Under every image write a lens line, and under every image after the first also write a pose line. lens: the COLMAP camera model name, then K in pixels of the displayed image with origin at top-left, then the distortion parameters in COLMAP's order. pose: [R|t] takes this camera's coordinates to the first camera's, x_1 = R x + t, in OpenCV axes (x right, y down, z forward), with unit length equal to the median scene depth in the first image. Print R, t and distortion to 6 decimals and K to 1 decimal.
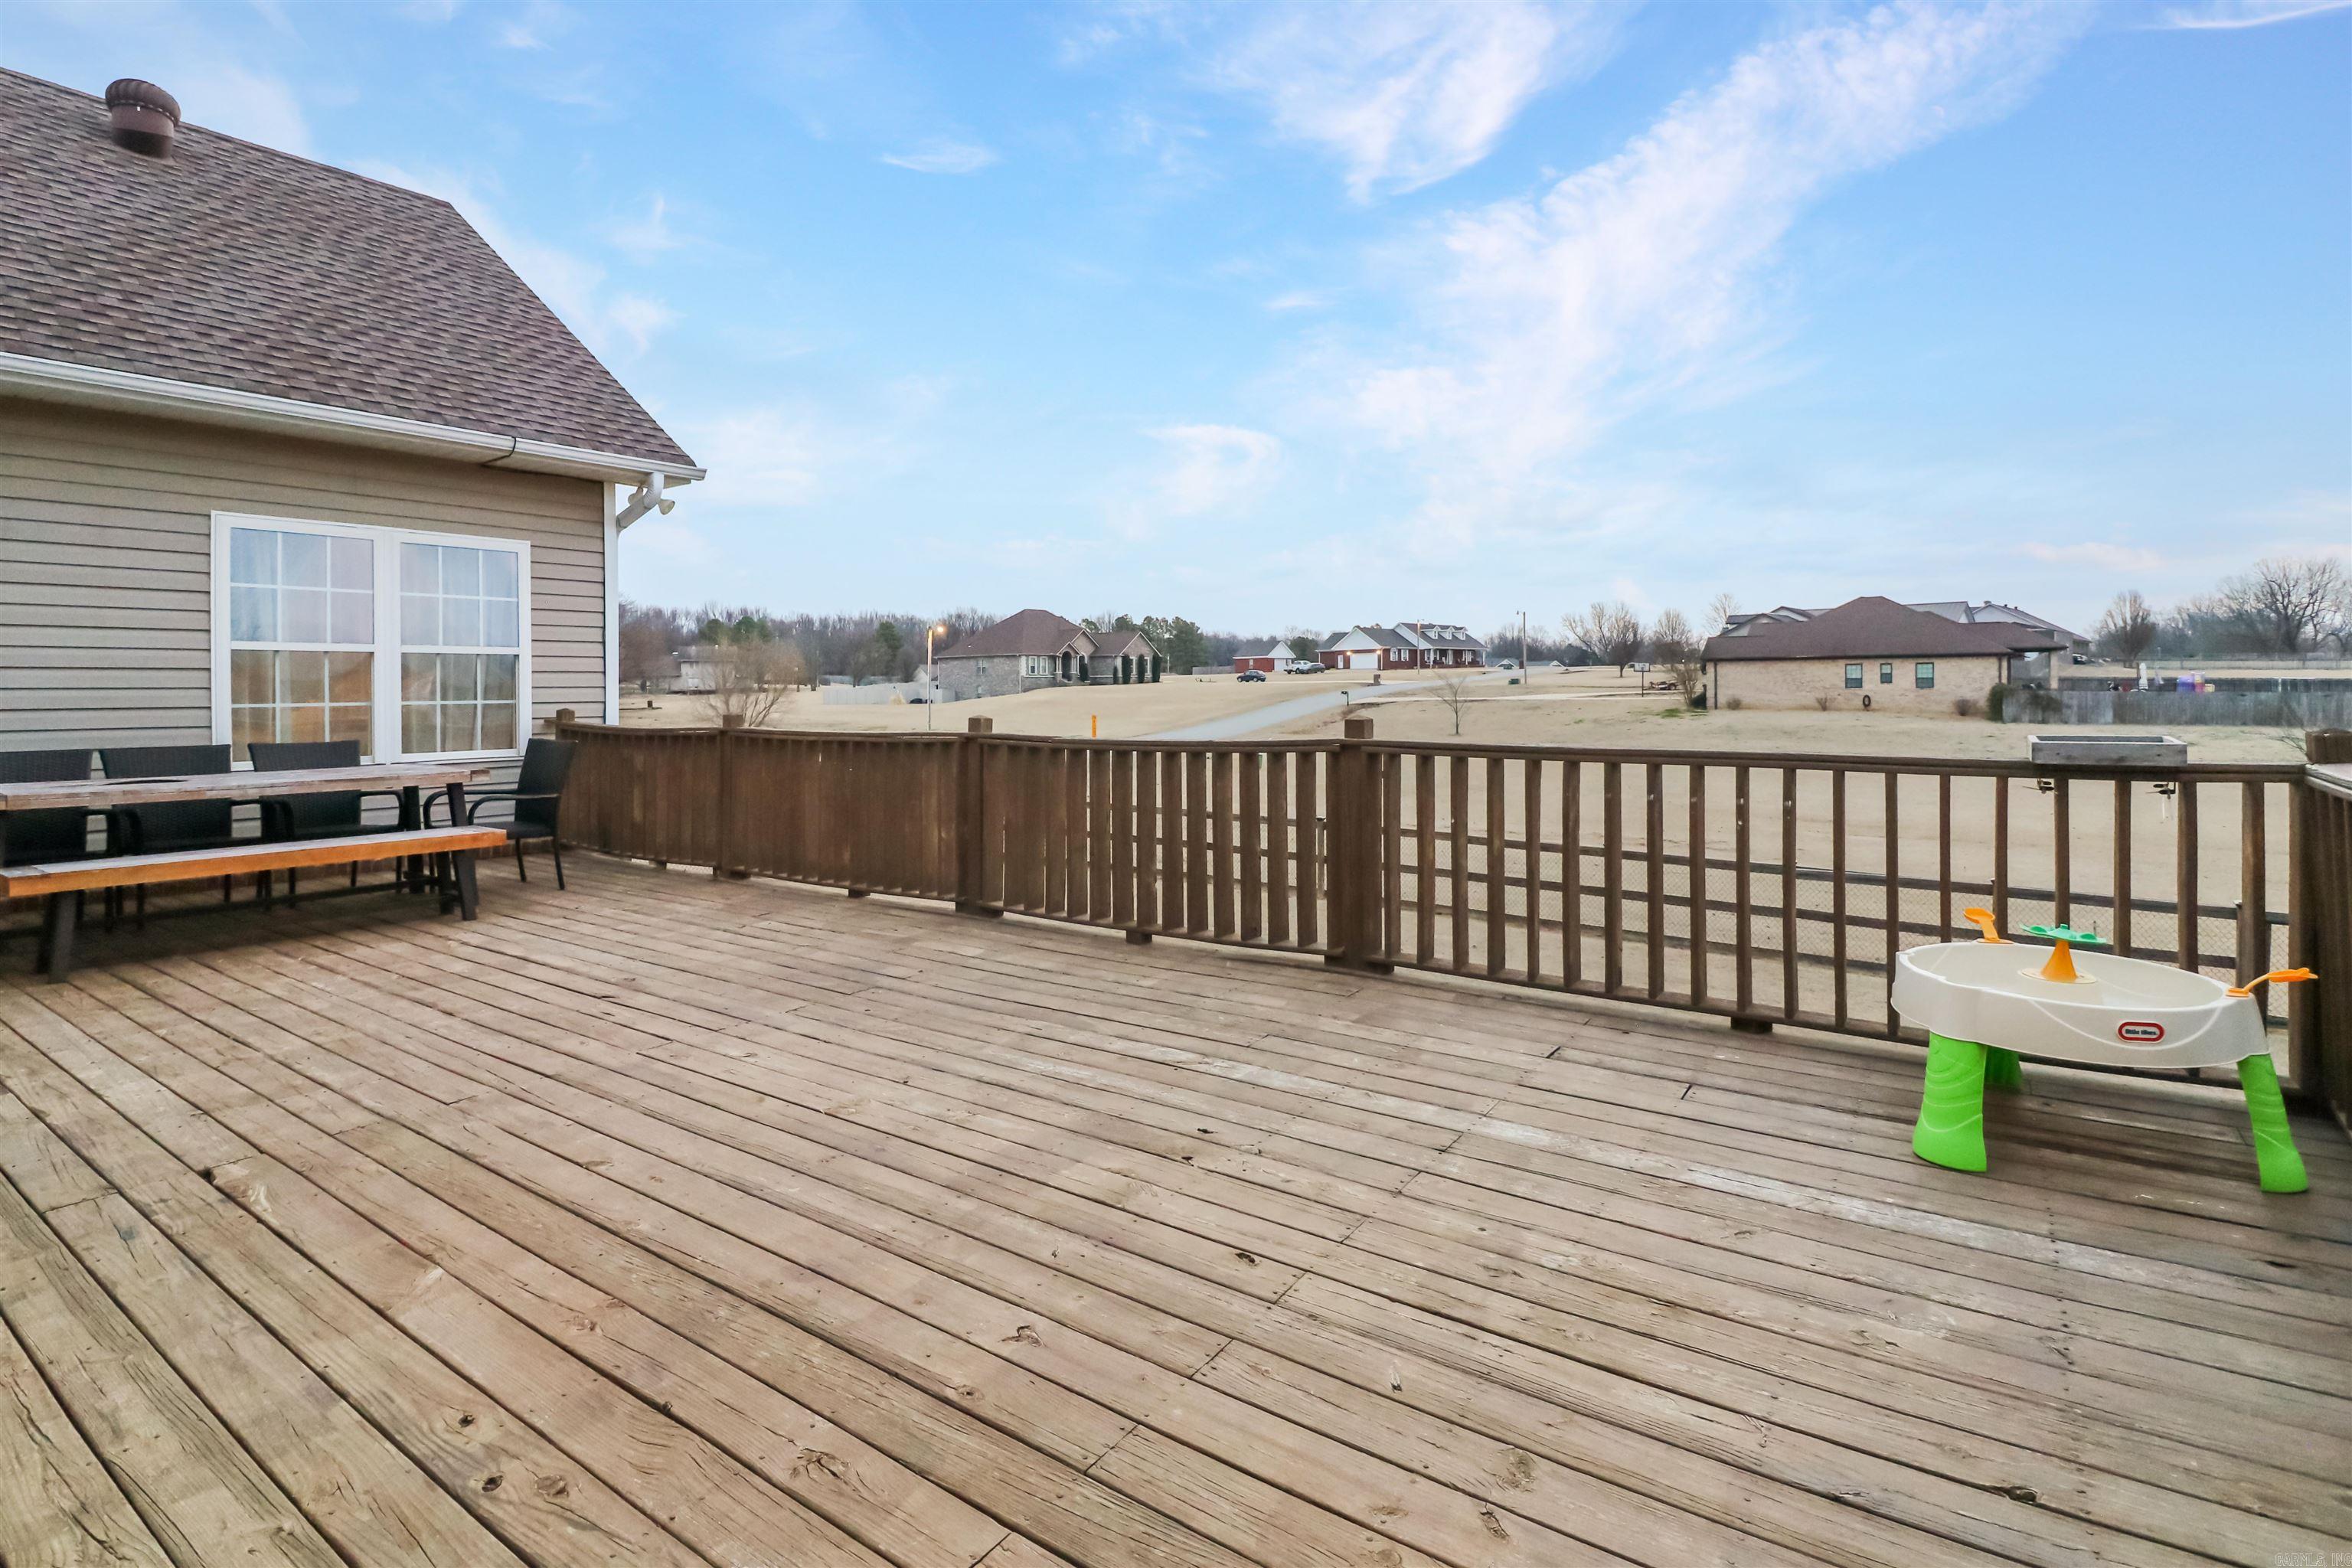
lens RADIAL K [[1134.9, 0, 1146.4], [0, 1134.9, 698.5], [0, 0, 1]] dist [0.013501, -0.015213]
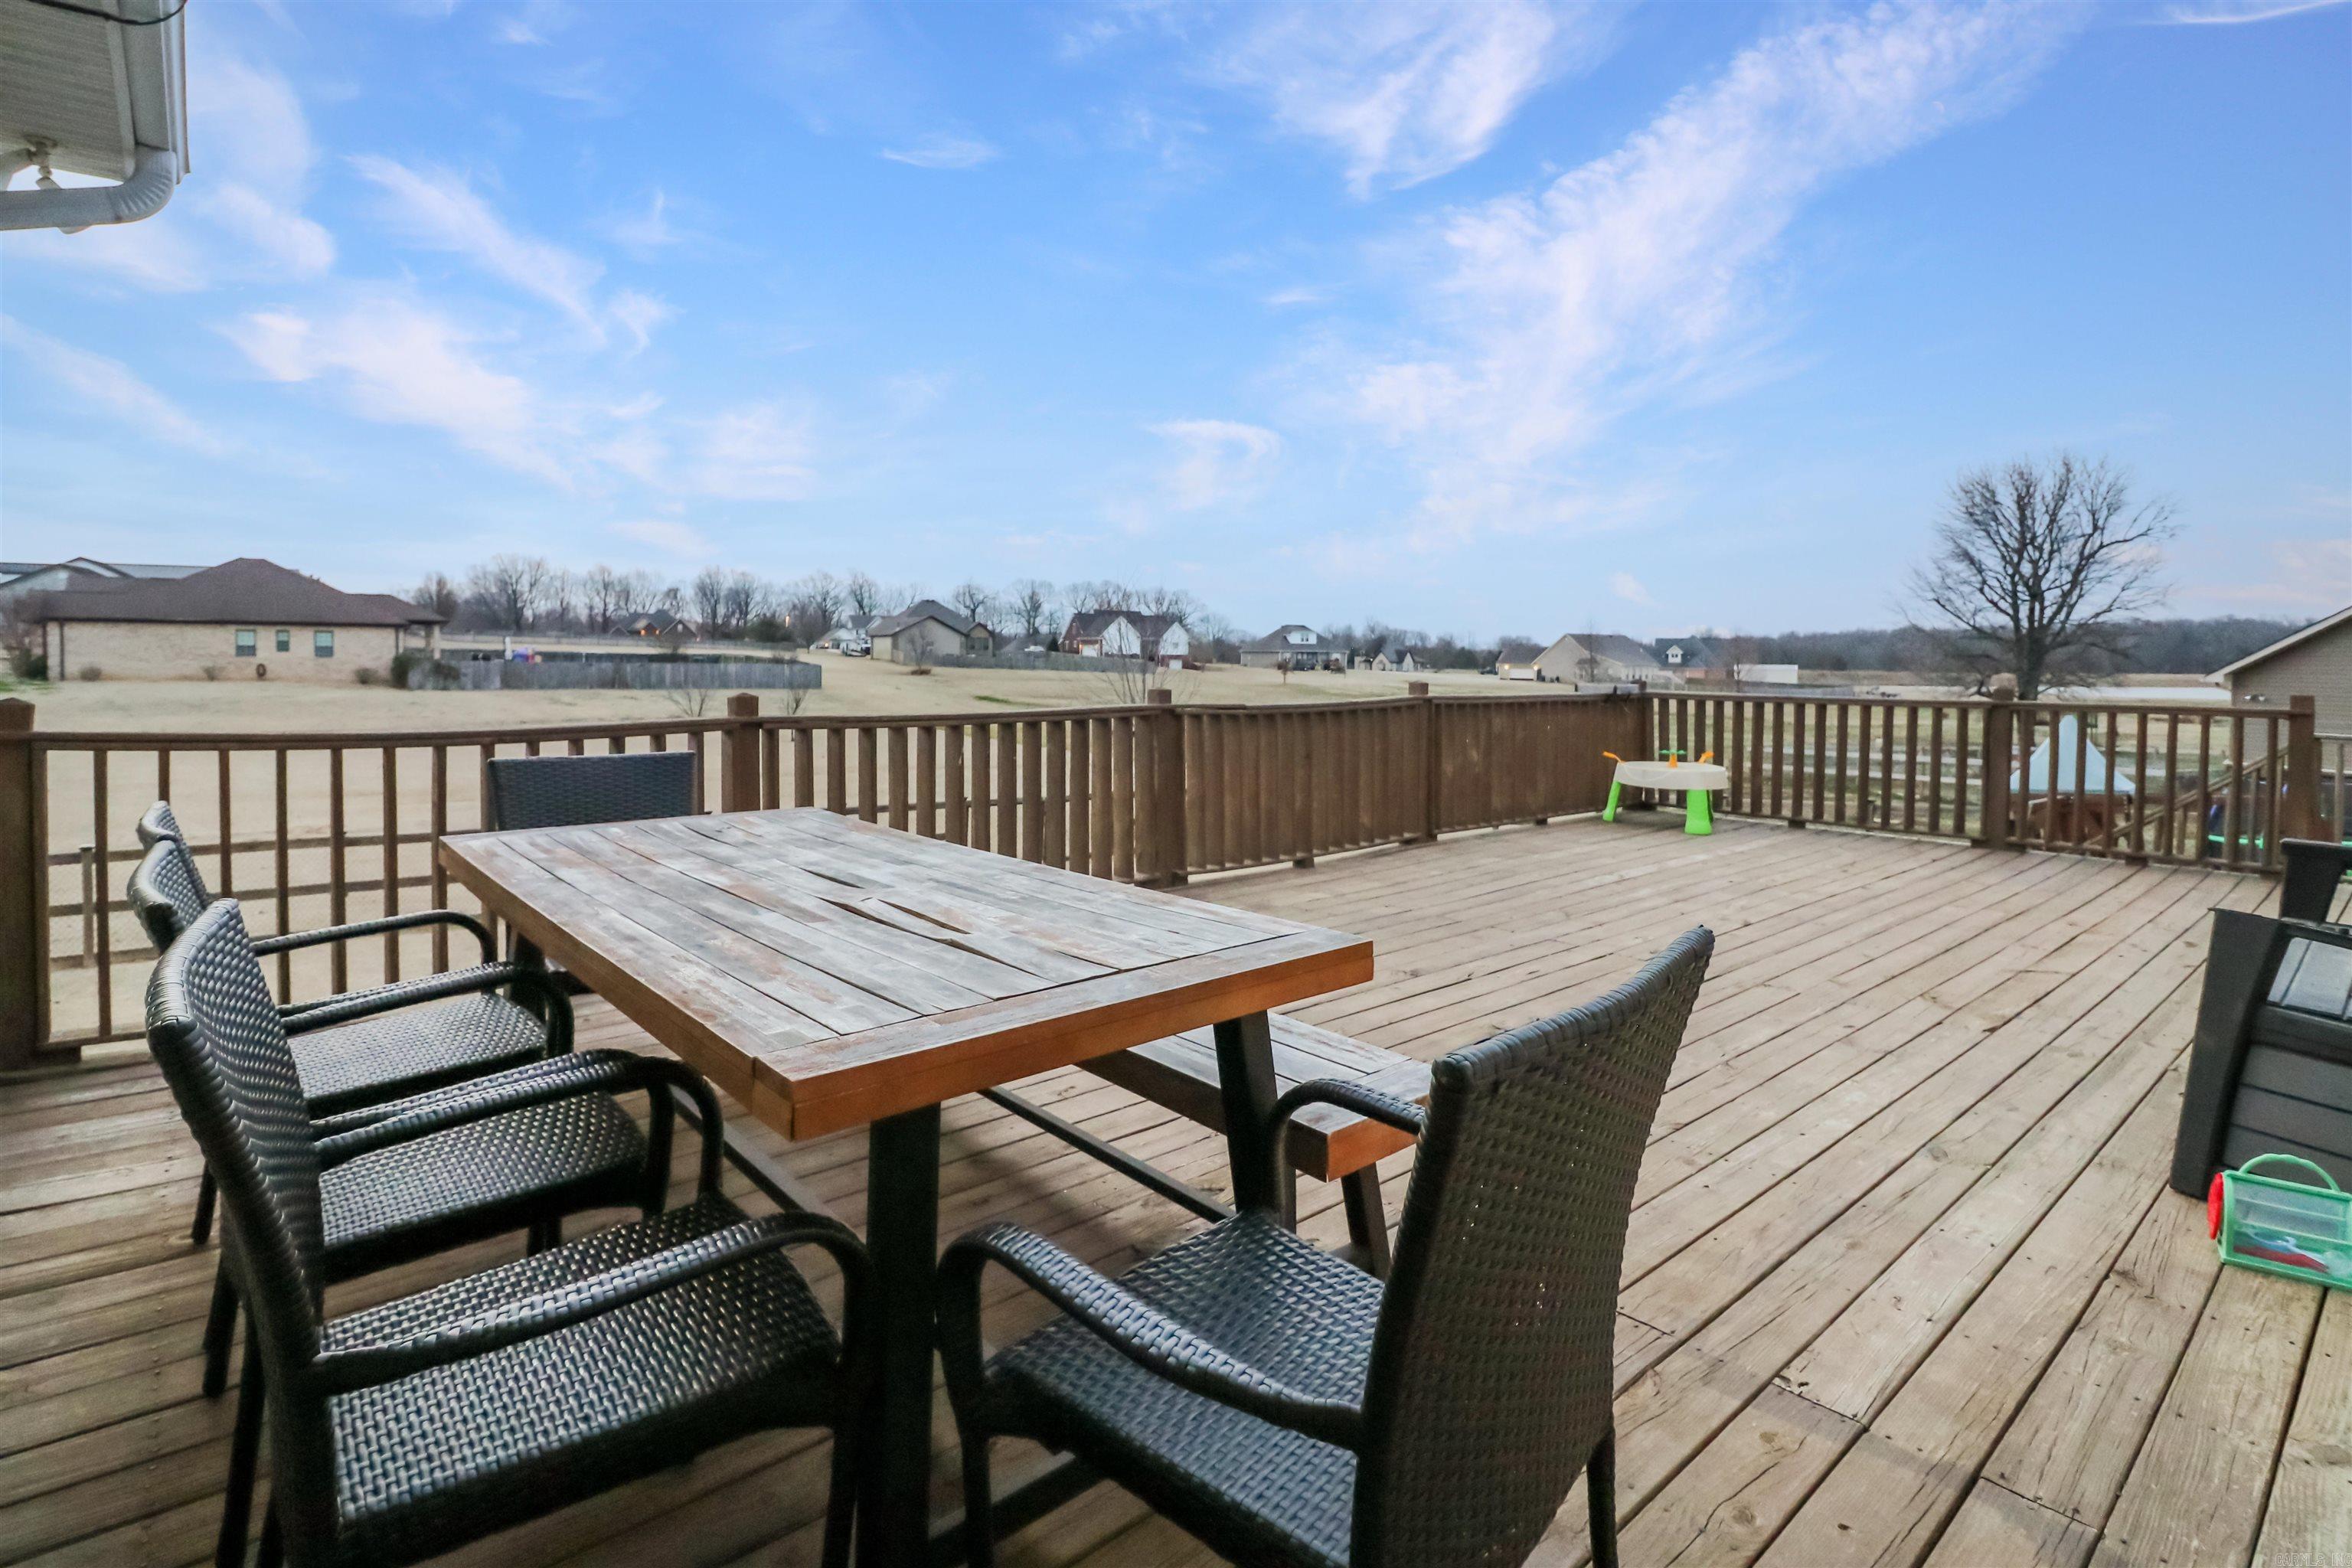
lens RADIAL K [[1134.9, 0, 1146.4], [0, 1134.9, 698.5], [0, 0, 1]] dist [0.013501, -0.015213]
pose [[0.248414, -0.025119, 0.968328, -0.091998], [-0.001490, 0.999653, 0.026314, -0.000119], [-0.968653, -0.007980, 0.248290, 0.063960]]
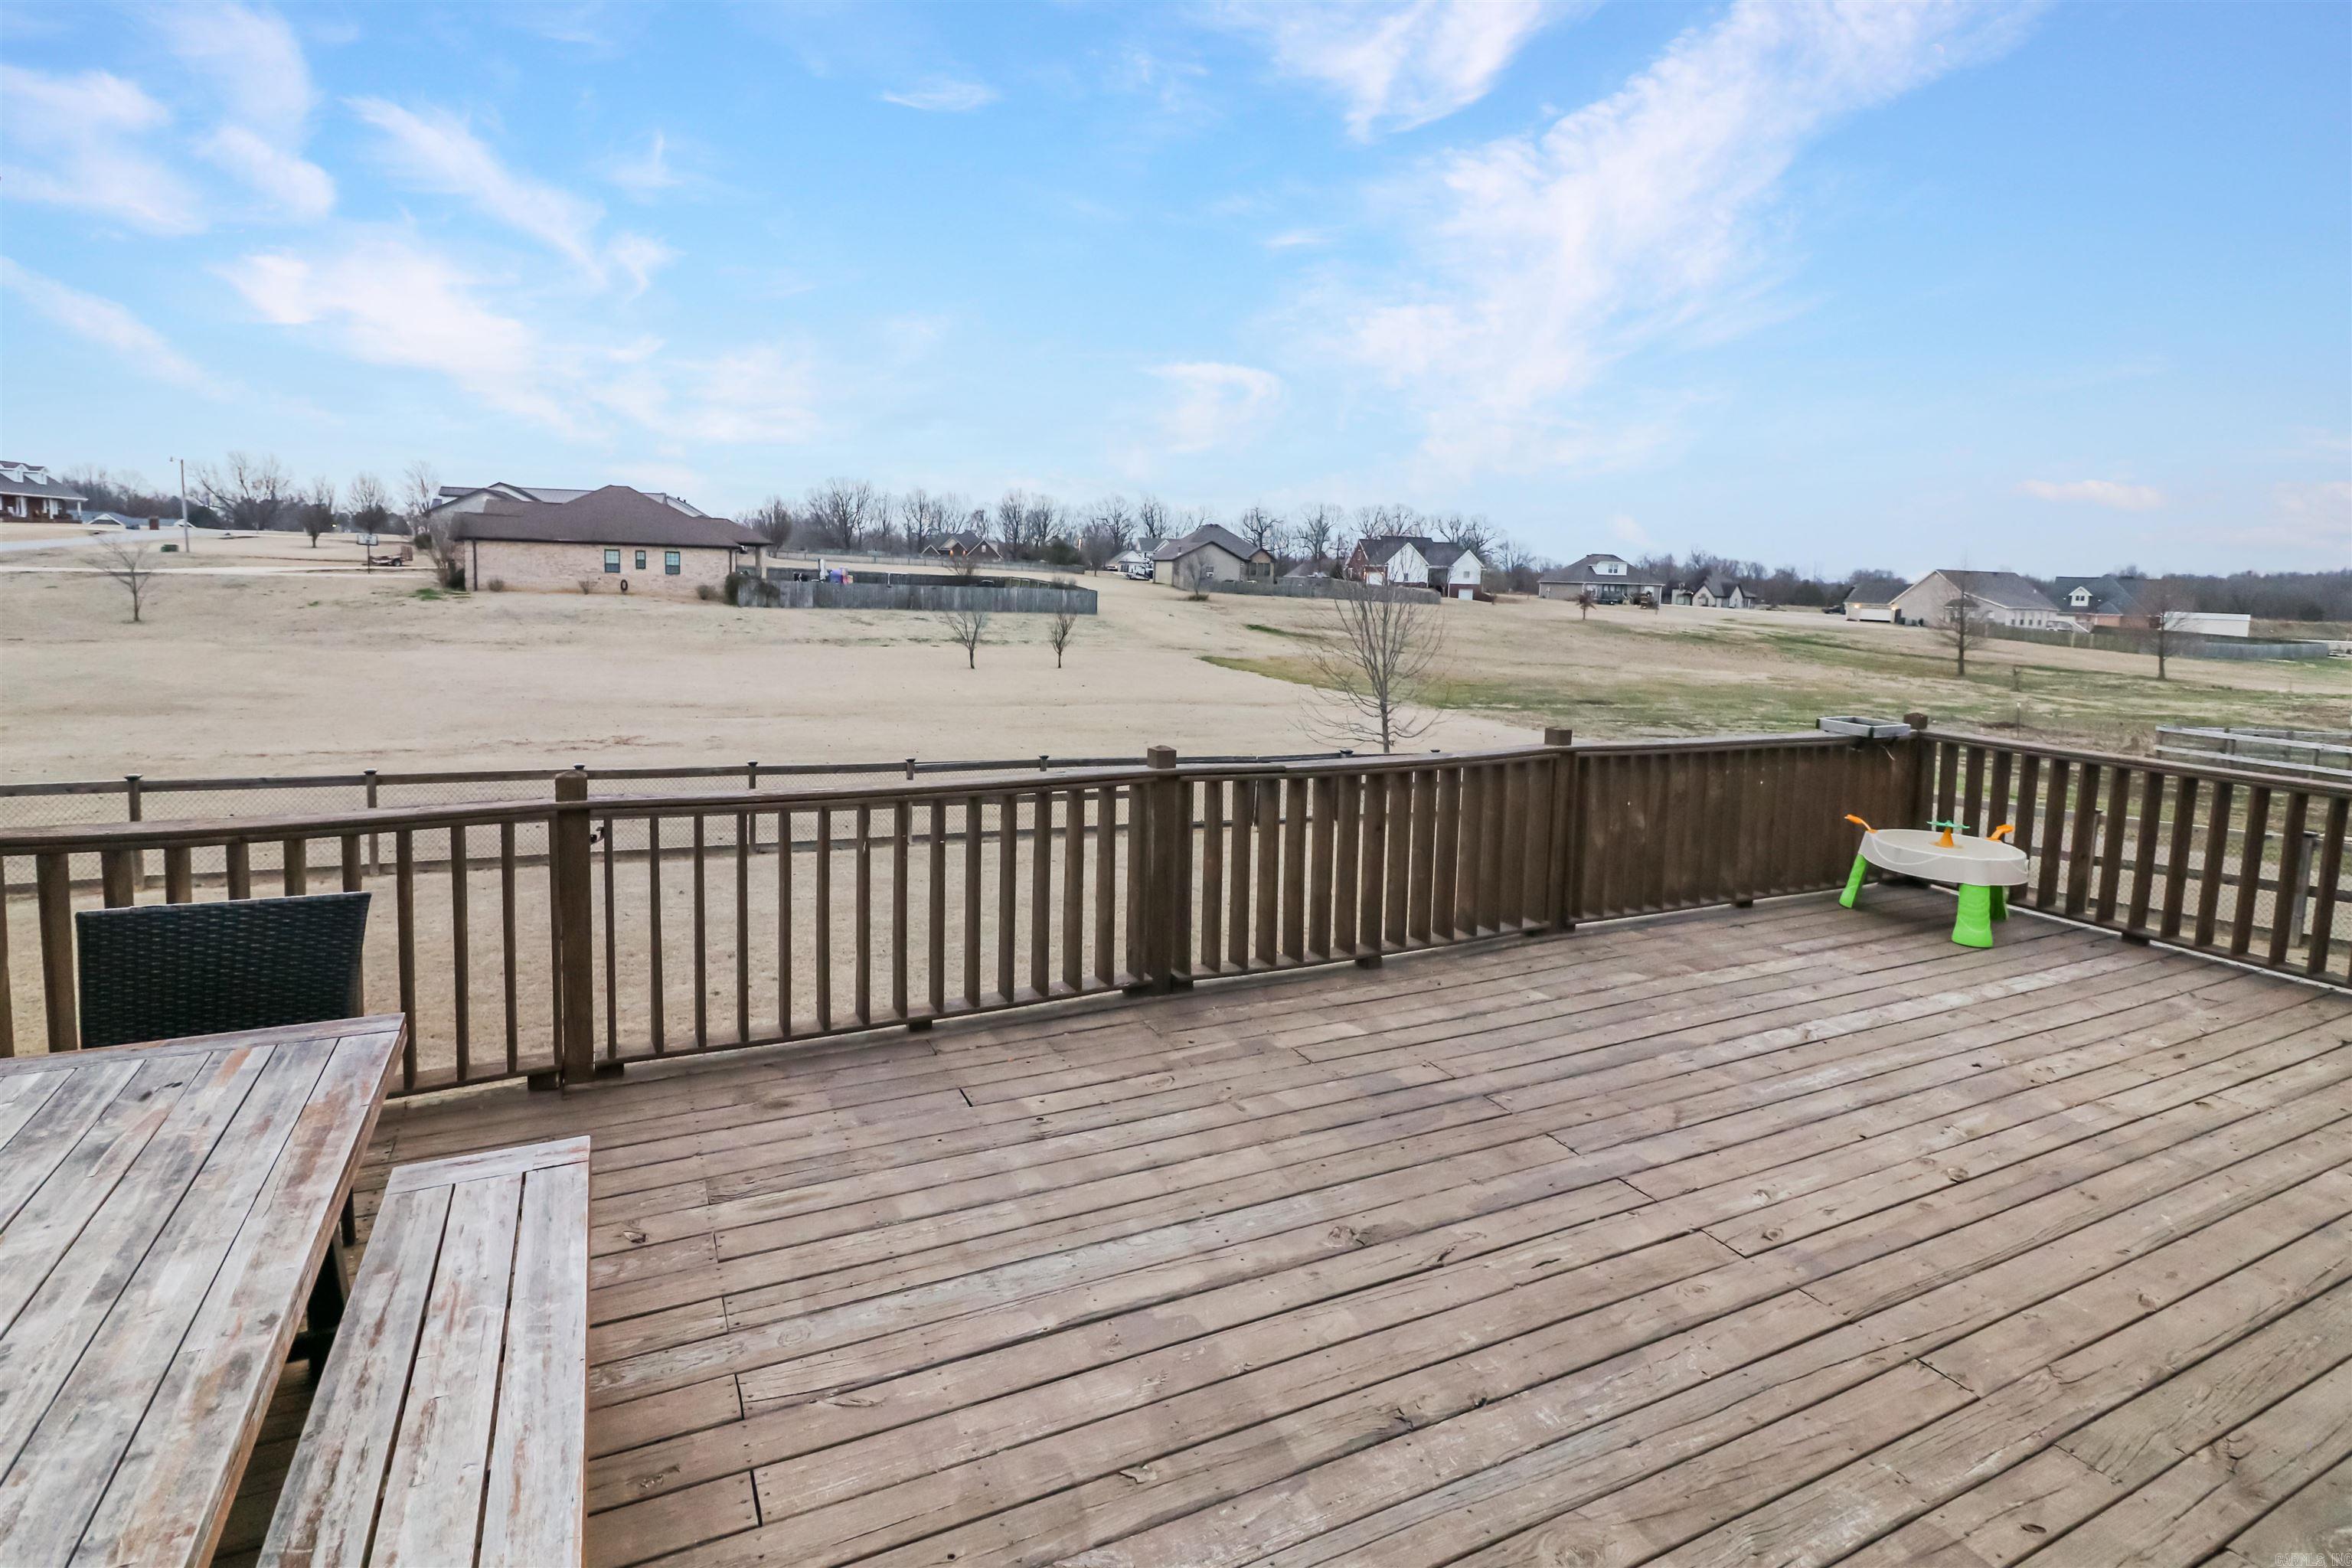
lens RADIAL K [[1134.9, 0, 1146.4], [0, 1134.9, 698.5], [0, 0, 1]] dist [0.013501, -0.015213]
pose [[0.482823, -0.073106, 0.872661, -0.069480], [-0.024757, 0.994972, 0.097050, -0.007722], [-0.875368, -0.068463, 0.478585, 0.053312]]
